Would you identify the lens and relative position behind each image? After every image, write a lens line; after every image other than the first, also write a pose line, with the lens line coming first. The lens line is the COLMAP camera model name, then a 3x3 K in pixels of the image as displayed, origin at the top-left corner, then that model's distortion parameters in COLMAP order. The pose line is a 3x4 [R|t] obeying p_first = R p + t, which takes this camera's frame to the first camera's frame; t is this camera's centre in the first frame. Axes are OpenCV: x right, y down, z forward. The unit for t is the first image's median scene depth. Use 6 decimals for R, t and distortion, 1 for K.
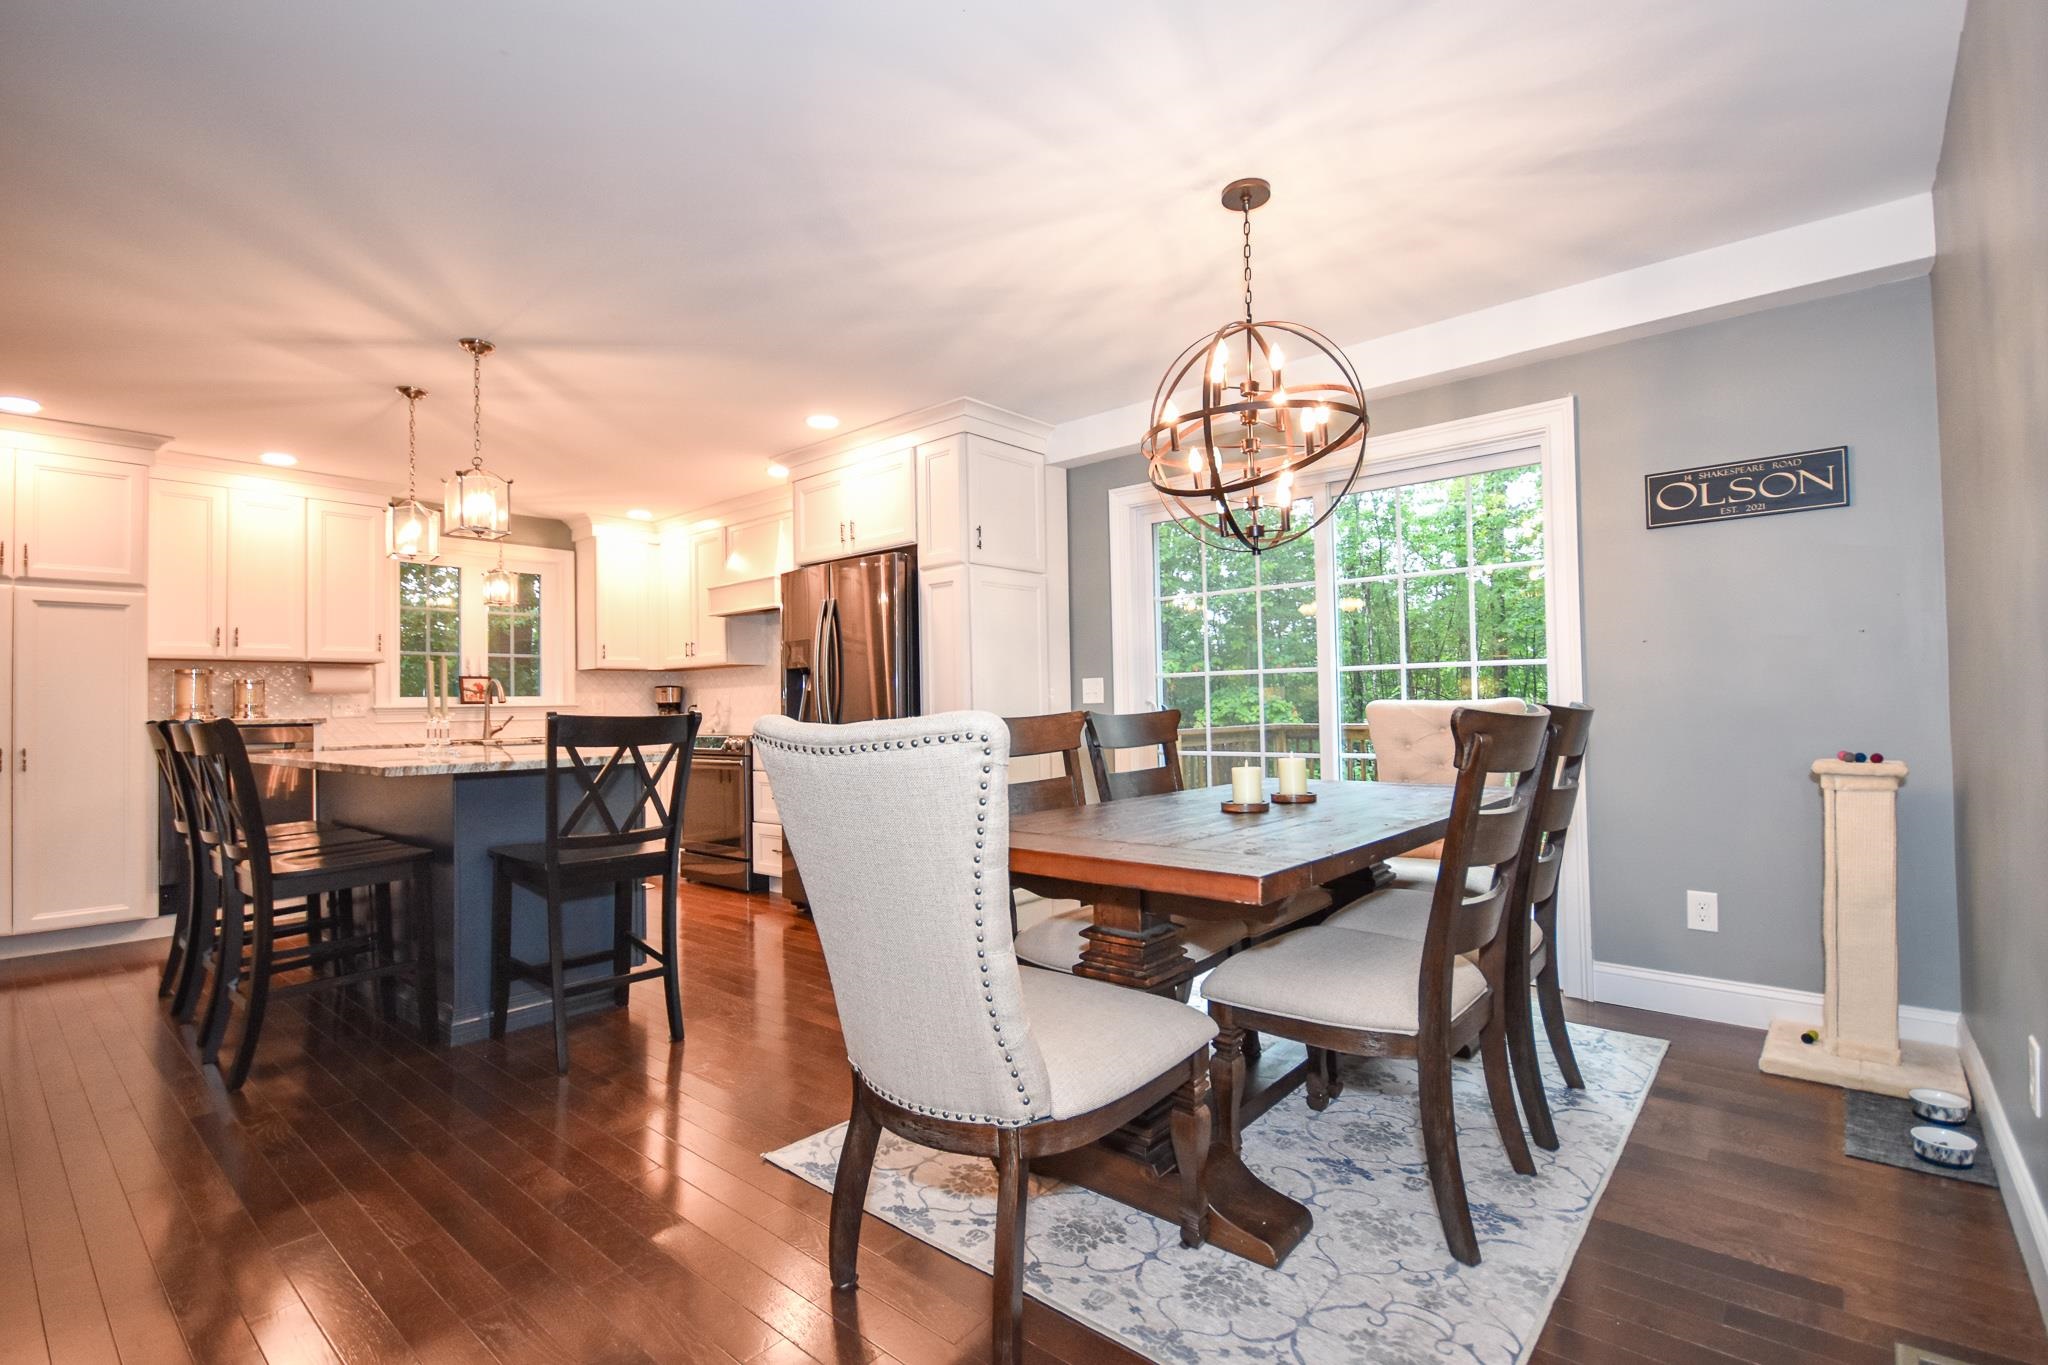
lens RADIAL K [[929.3, 0, 1022.9], [0, 929.3, 683.1], [0, 0, 1]] dist [0.007625, -0.011983]
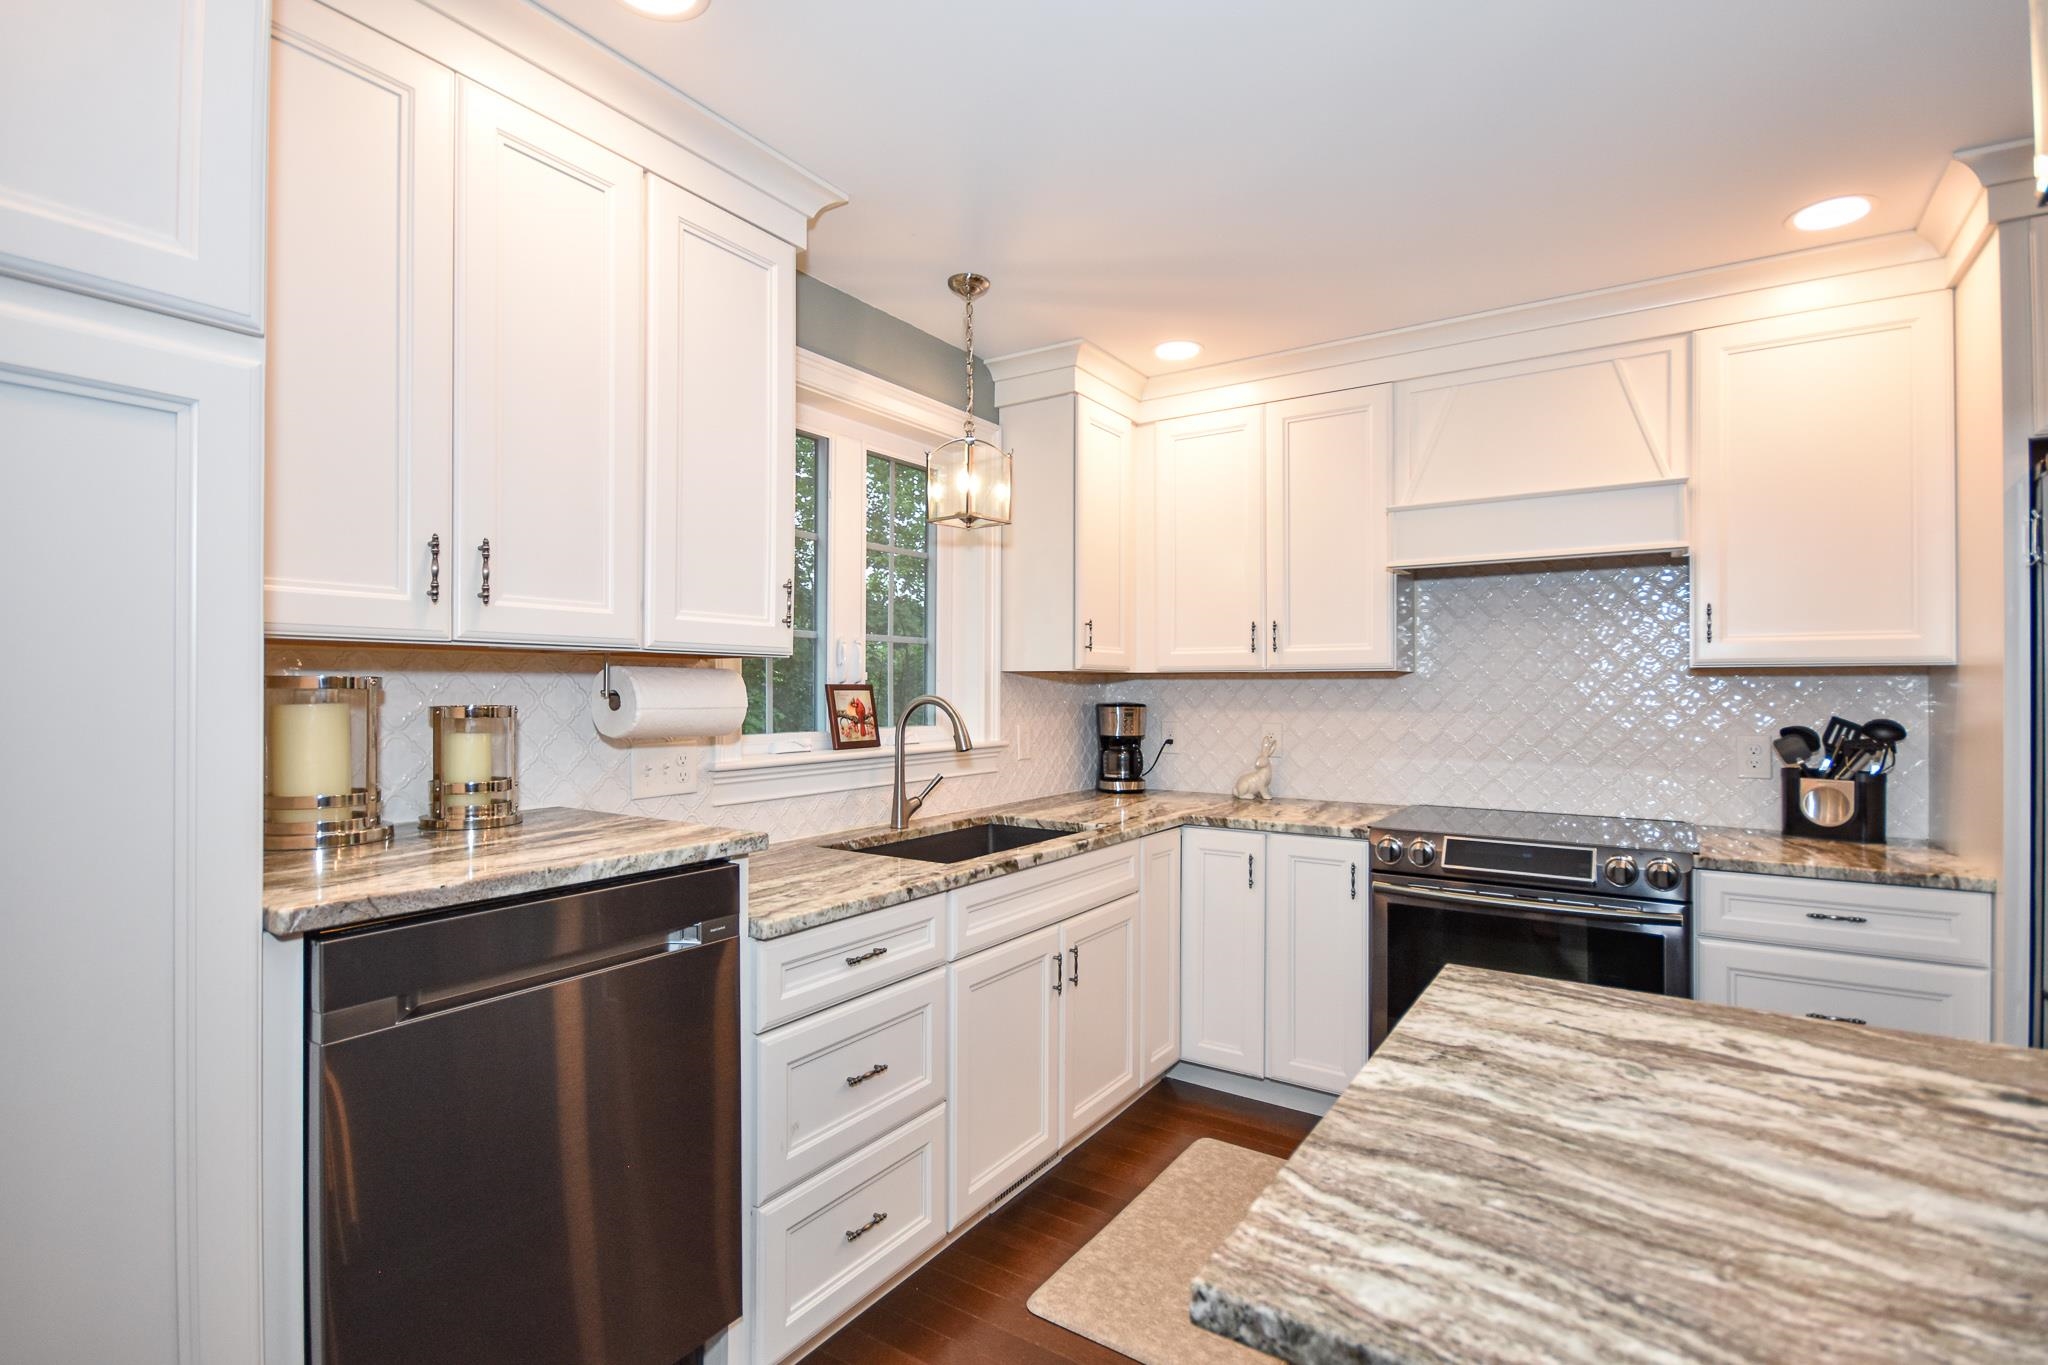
lens RADIAL K [[956.1, 0, 1024.0], [0, 956.1, 682.5], [0, 0, 1]] dist [0.004253, -0.007301]
pose [[0.992140, 0.020175, 0.123495, -0.784094], [-0.022373, 0.999614, 0.016442, -0.024580], [-0.123115, -0.019076, 0.992209, 0.741225]]
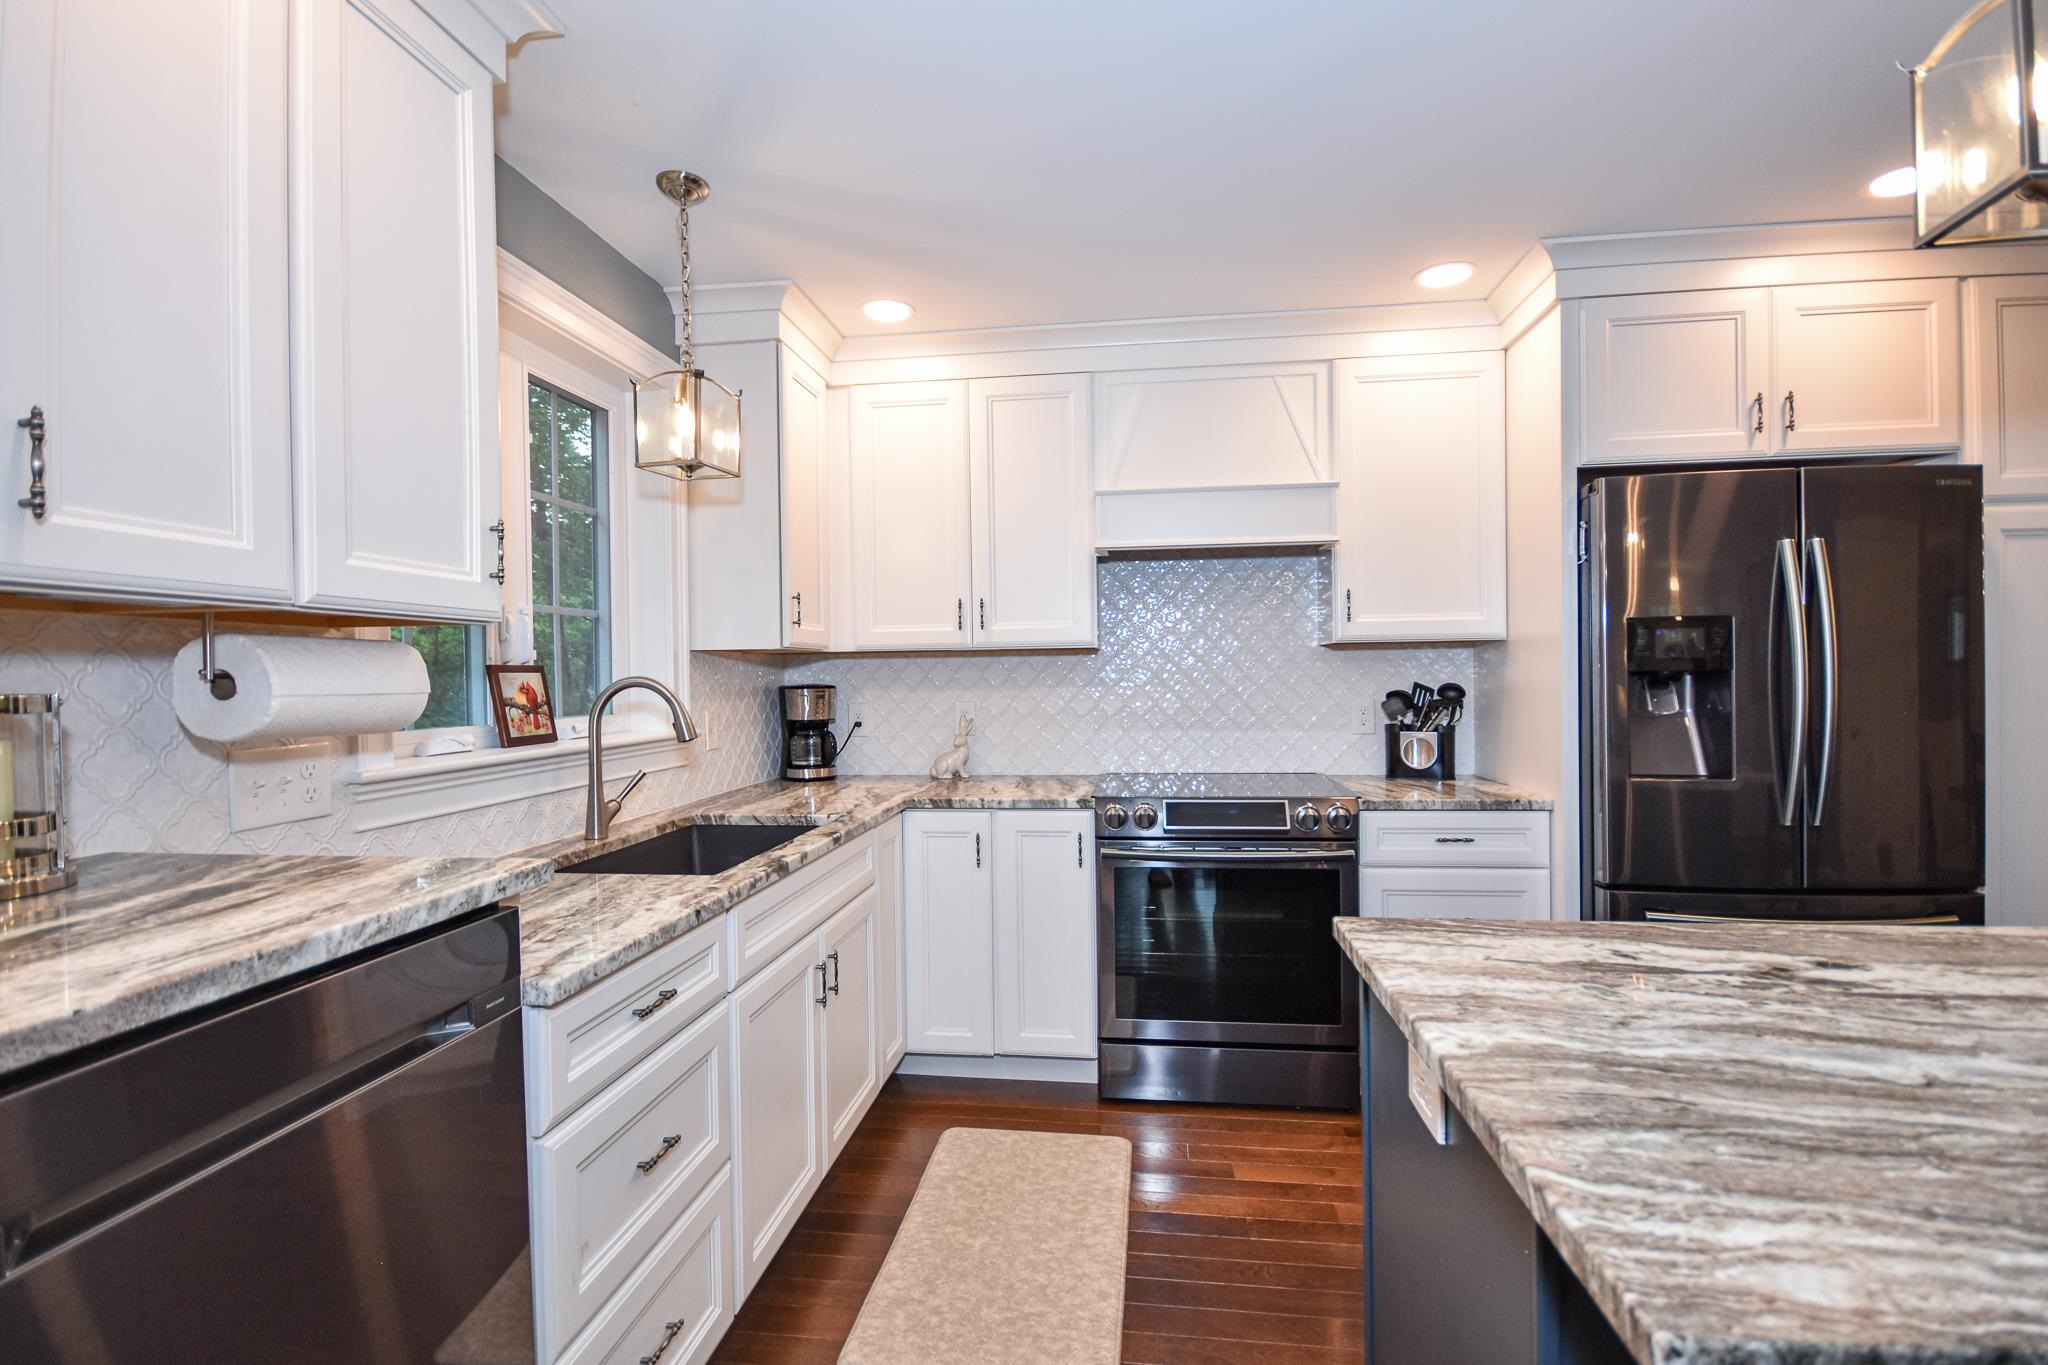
lens RADIAL K [[929.3, 0, 1022.9], [0, 929.3, 683.1], [0, 0, 1]] dist [0.007625, -0.011983]
pose [[0.834478, 0.000751, 0.551041, -0.869063], [-0.015083, 0.999655, 0.021480, -0.015173], [-0.550835, -0.026236, 0.834201, 0.829526]]
